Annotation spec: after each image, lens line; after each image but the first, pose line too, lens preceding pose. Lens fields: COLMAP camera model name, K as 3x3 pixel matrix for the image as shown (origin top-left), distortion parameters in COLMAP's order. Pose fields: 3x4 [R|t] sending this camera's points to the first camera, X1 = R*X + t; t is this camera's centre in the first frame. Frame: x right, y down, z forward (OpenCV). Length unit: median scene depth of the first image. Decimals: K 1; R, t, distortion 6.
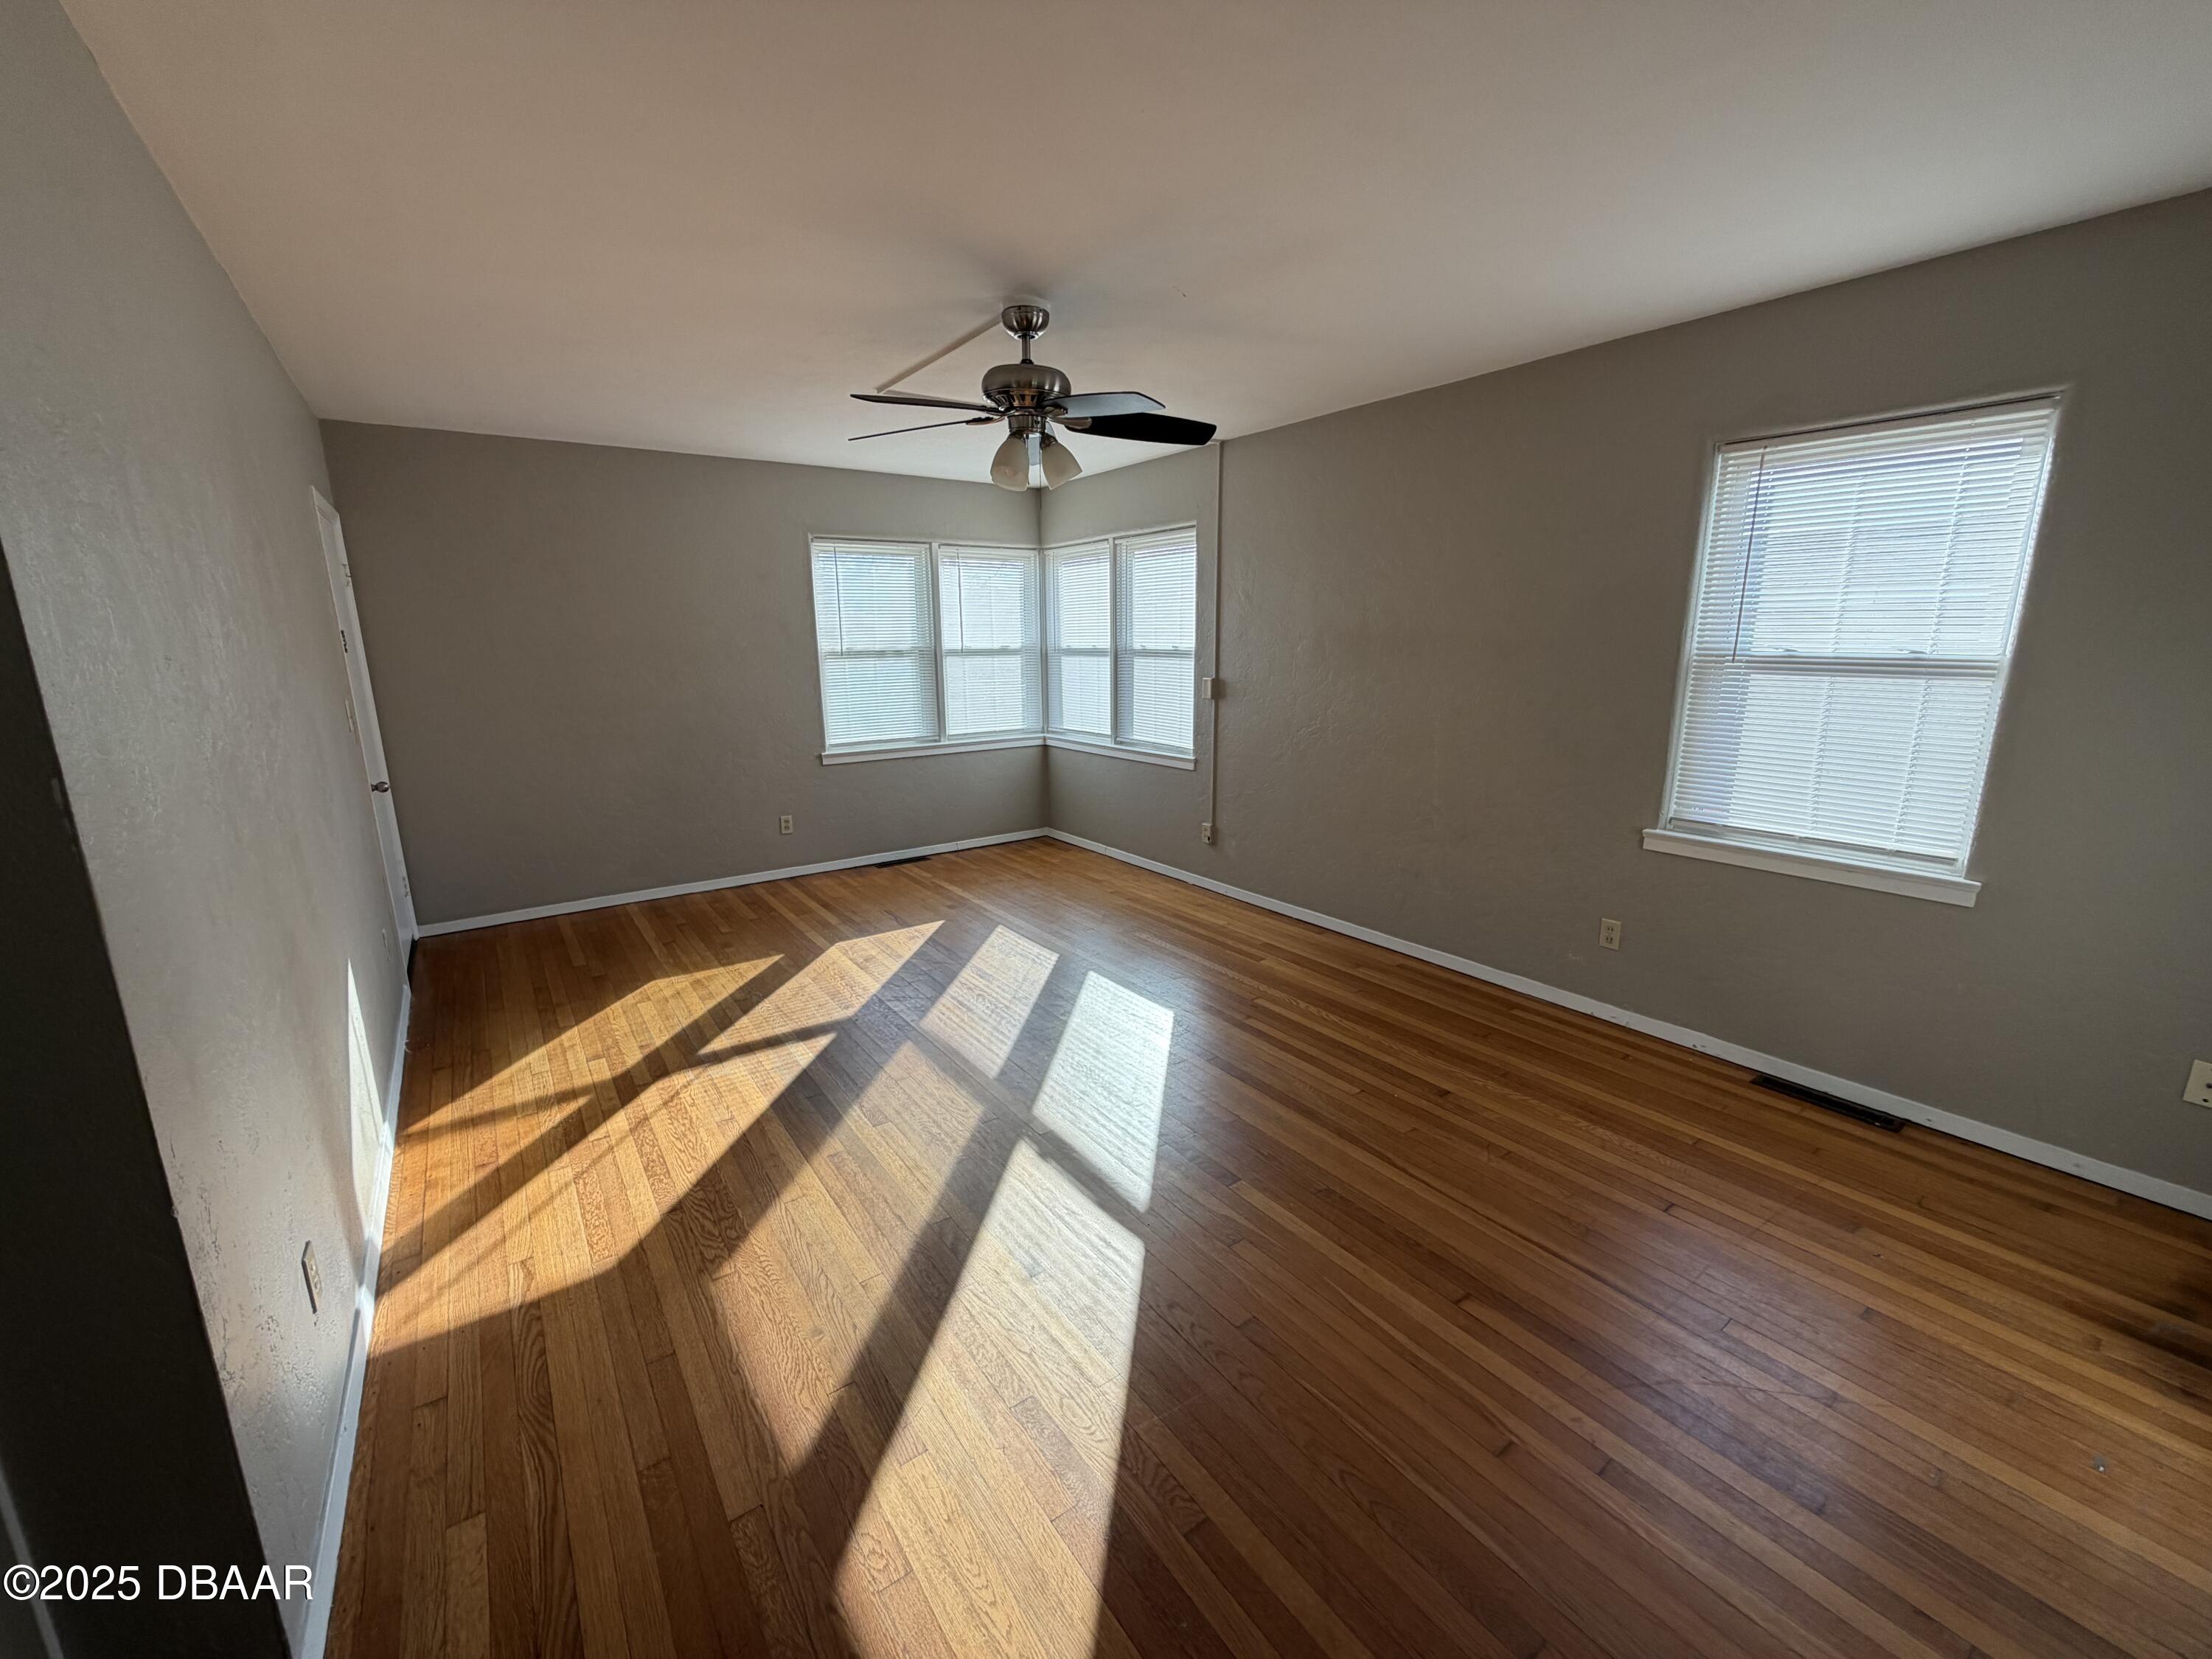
lens RADIAL K [[881.4, 0, 1095.6], [0, 881.4, 828.8], [0, 0, 1]] dist [0.000344, 0.000109]
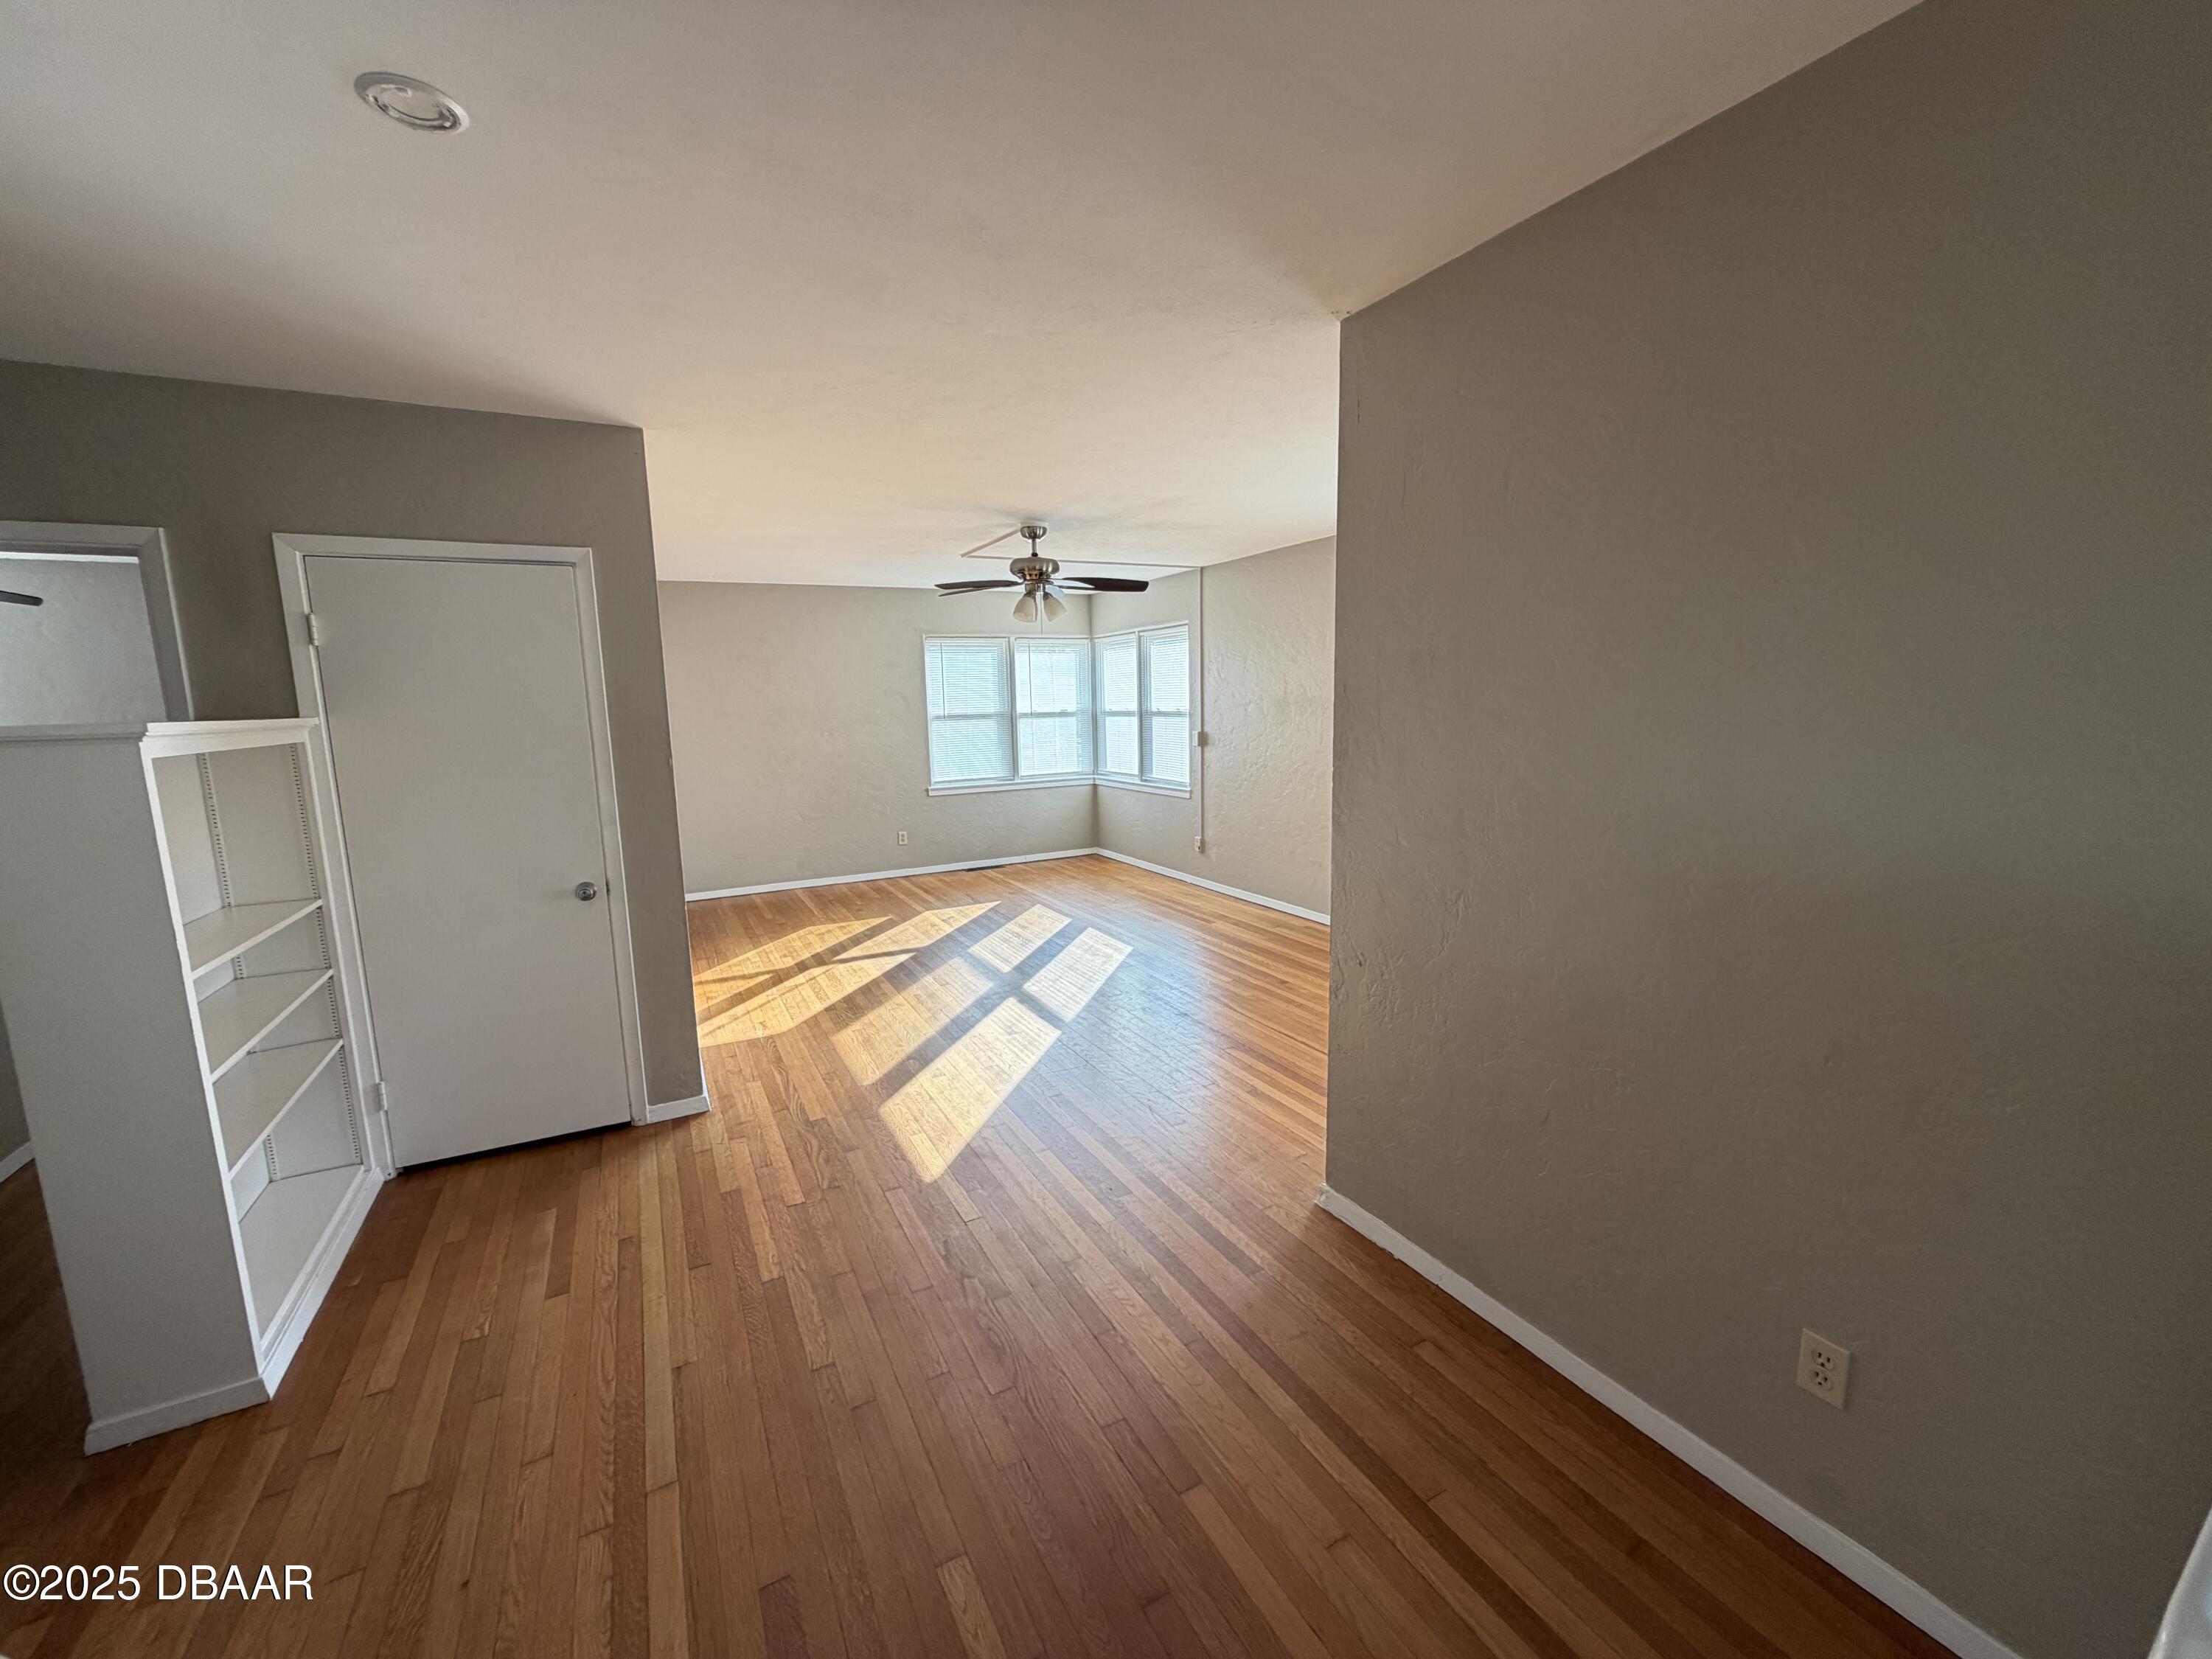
lens RADIAL K [[885.4, 0, 1100.7], [0, 885.4, 819.9], [0, 0, 1]] dist [0.000655, -0.000127]
pose [[0.991632, 0.002547, -0.129074, 0.156825], [-0.012394, 0.997066, -0.075543, 0.075034], [0.128503, 0.076511, 0.988753, -0.386304]]
